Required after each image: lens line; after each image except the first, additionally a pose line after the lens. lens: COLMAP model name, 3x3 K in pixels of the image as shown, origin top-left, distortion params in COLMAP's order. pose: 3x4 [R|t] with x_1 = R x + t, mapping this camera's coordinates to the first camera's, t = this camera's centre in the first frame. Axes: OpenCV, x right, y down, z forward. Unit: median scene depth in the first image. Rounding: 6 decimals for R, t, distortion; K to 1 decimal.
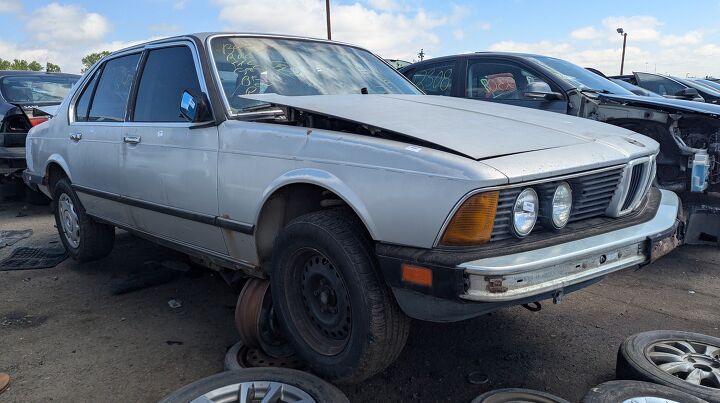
lens RADIAL K [[513.2, 0, 372.5], [0, 513.2, 206.9], [0, 0, 1]] dist [0.062769, -0.052180]
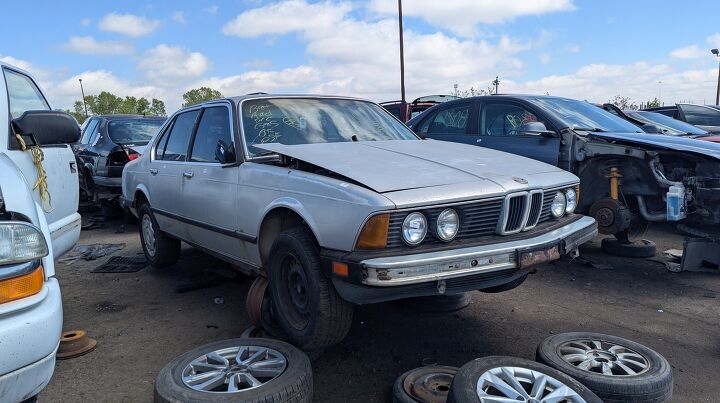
lens RADIAL K [[513.2, 0, 367.6], [0, 513.2, 207.8], [0, 0, 1]] dist [0.062769, -0.052180]
pose [[0.987314, 0.012214, -0.158308, 0.263337], [-0.020165, 0.998609, -0.048721, 0.016907], [0.157493, 0.051295, 0.986187, -0.312693]]
